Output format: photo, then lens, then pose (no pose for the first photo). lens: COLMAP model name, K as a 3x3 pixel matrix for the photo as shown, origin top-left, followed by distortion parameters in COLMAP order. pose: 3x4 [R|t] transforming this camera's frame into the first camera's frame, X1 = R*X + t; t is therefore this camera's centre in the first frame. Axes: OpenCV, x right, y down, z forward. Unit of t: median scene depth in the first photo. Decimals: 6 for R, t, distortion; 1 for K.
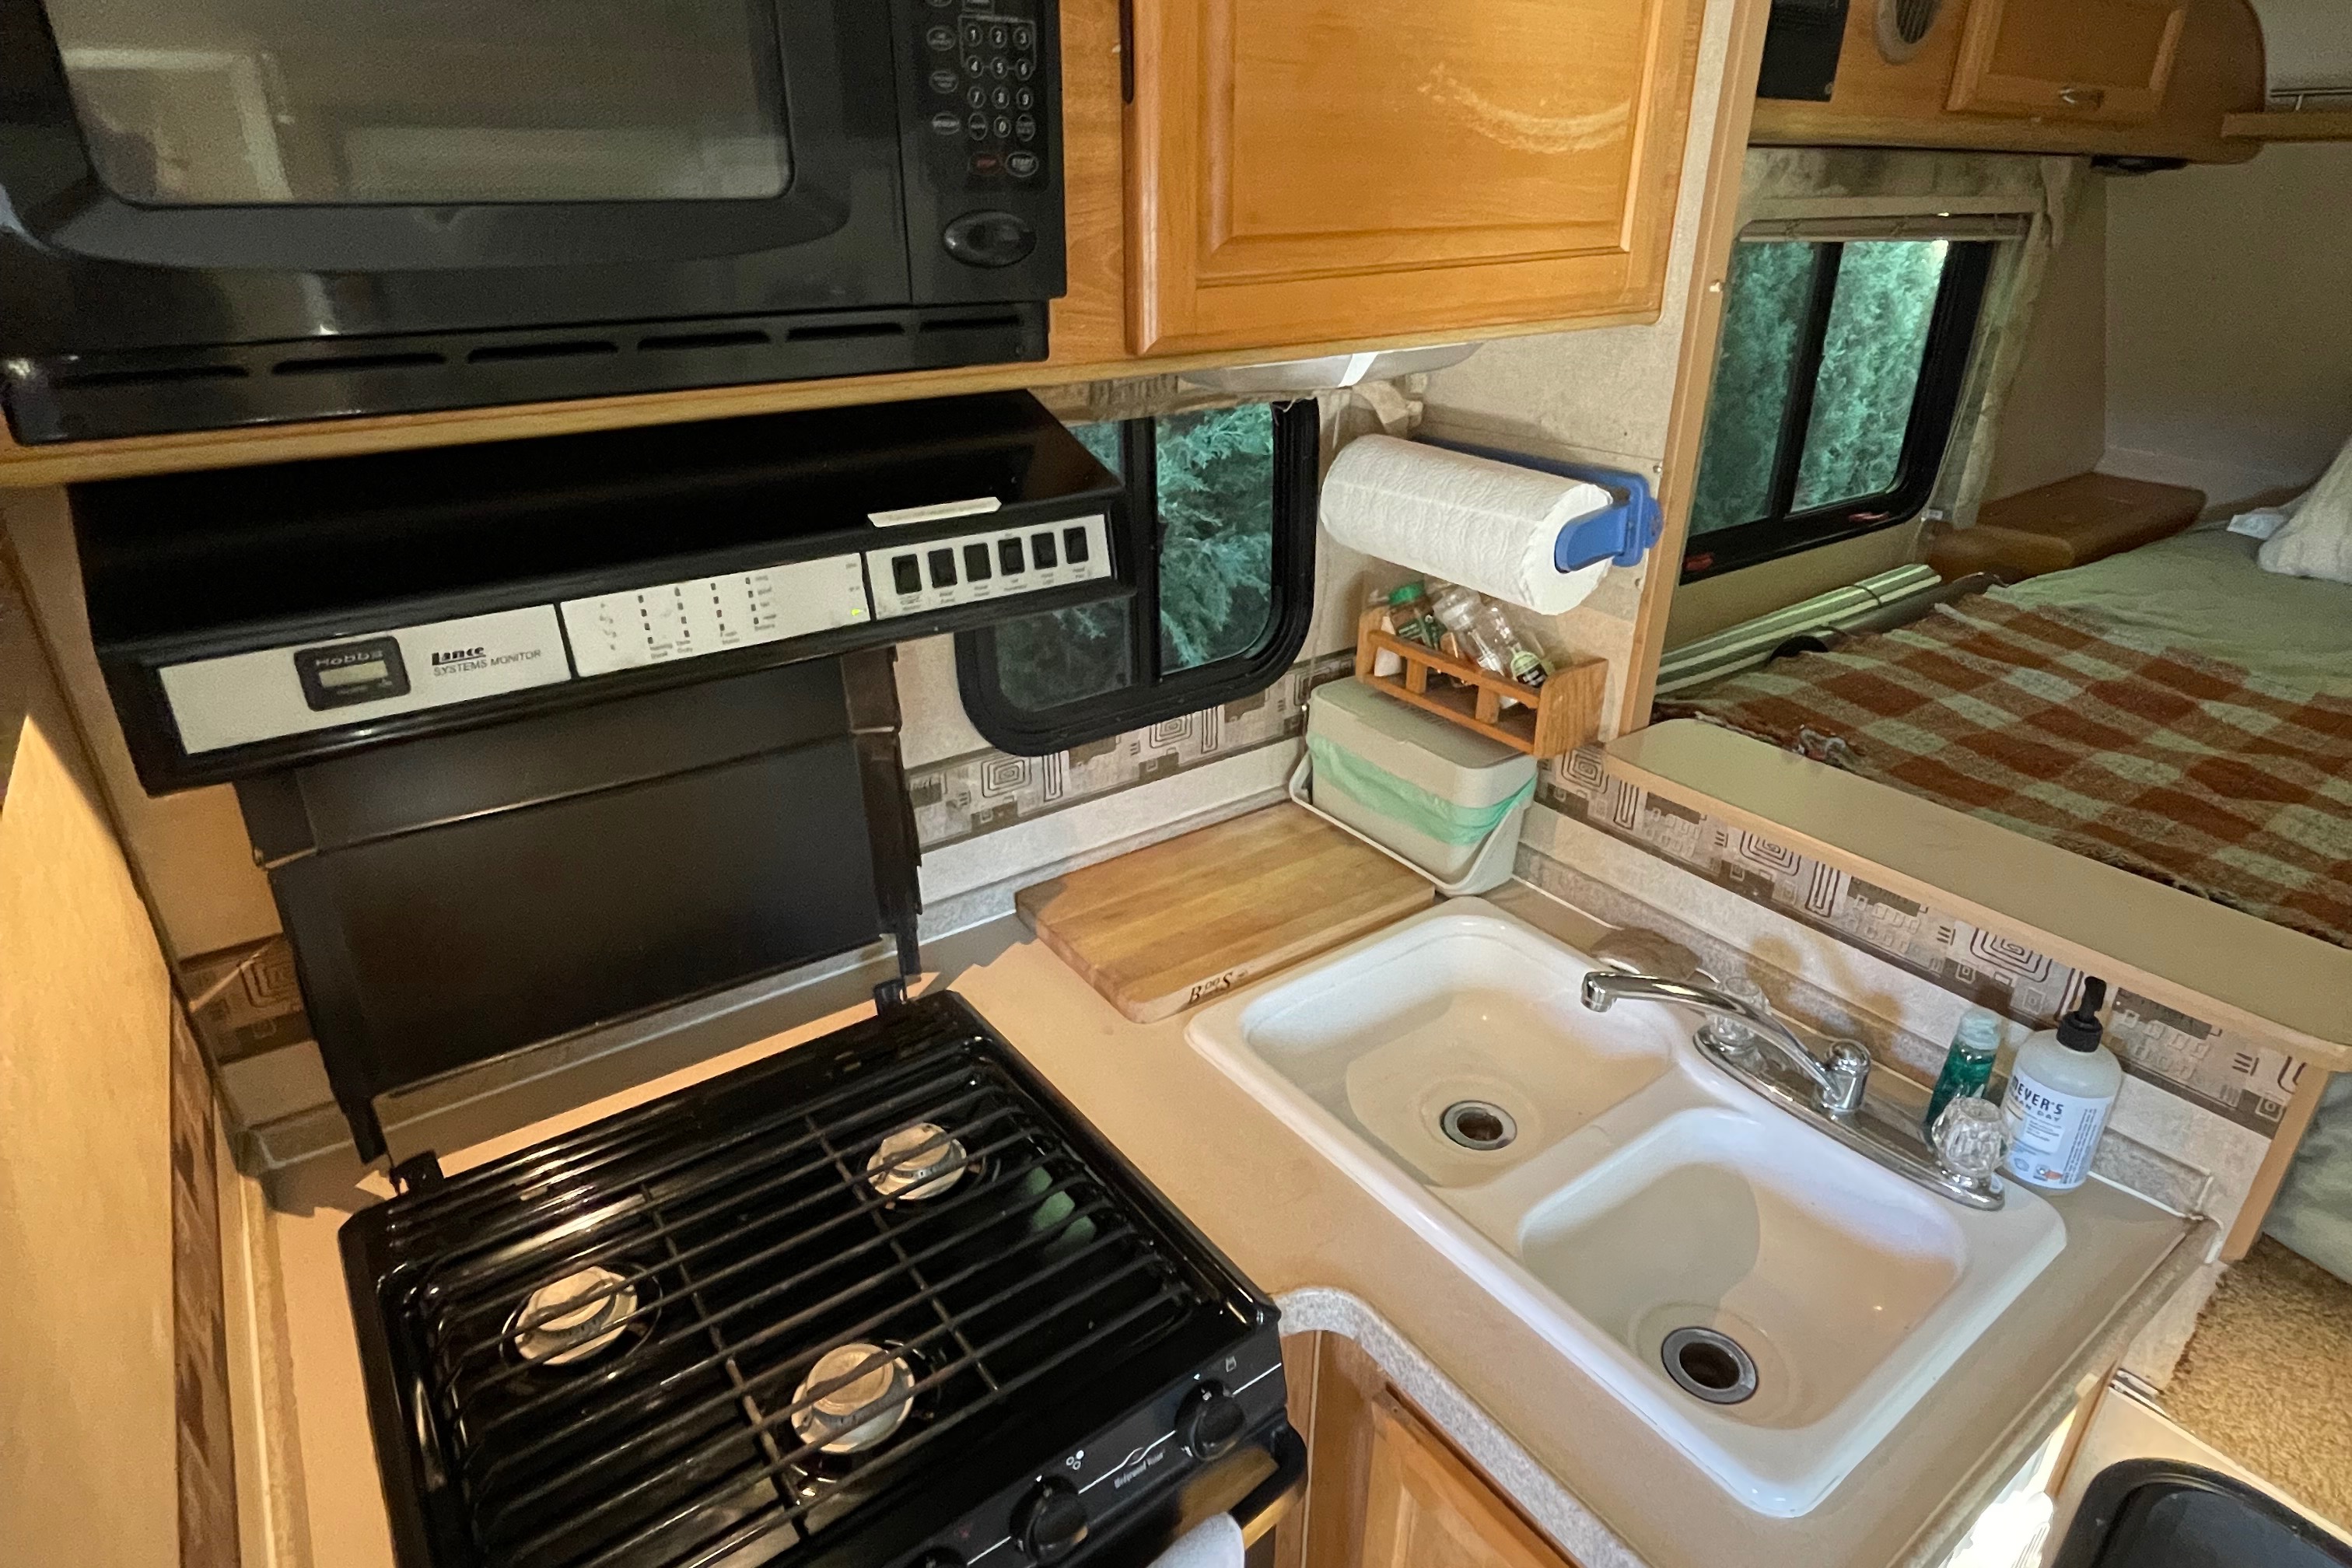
lens RADIAL K [[1272.3, 0, 1176.7], [0, 1272.3, 781.7], [0, 0, 1]] dist [-0.002512, -0.000808]
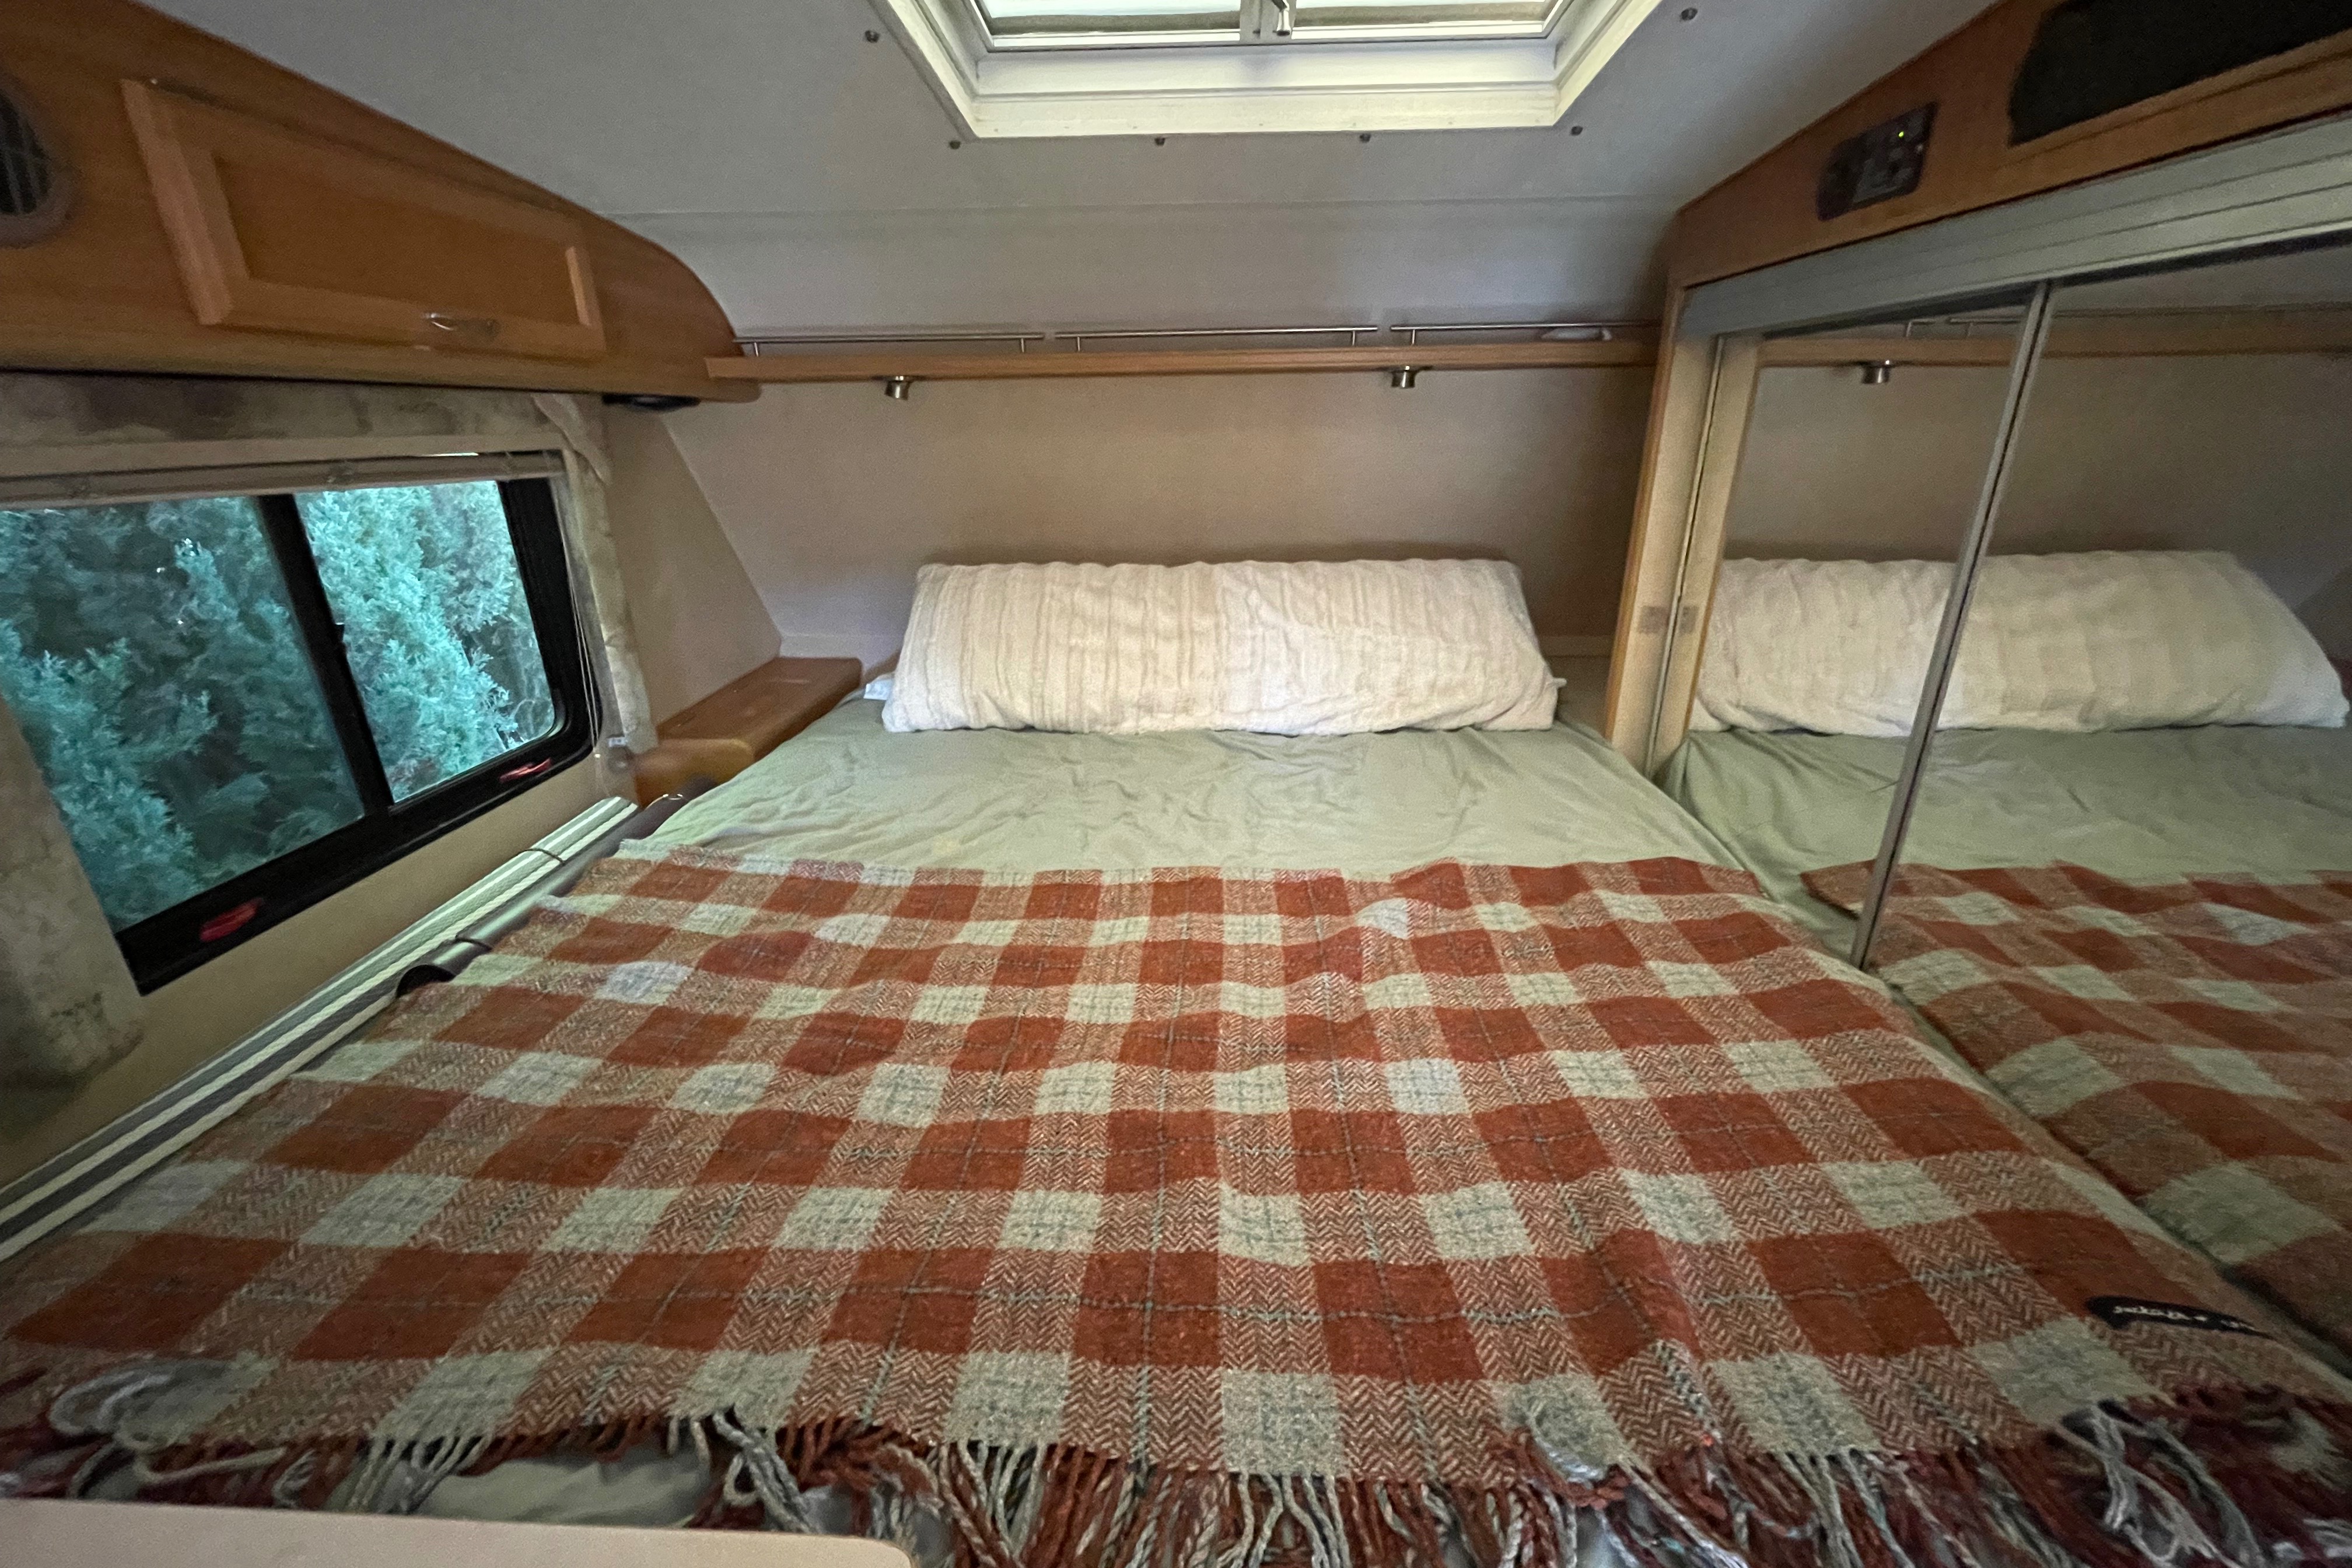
lens RADIAL K [[970.3, 0, 1183.9], [0, 970.3, 795.7], [0, 0, 1]] dist [-0.001728, 0.000022]
pose [[0.611368, -0.295151, 0.734244, 0.360128], [0.350911, 0.932745, 0.082758, -0.093855], [-0.709289, 0.207059, 0.673822, 0.214795]]
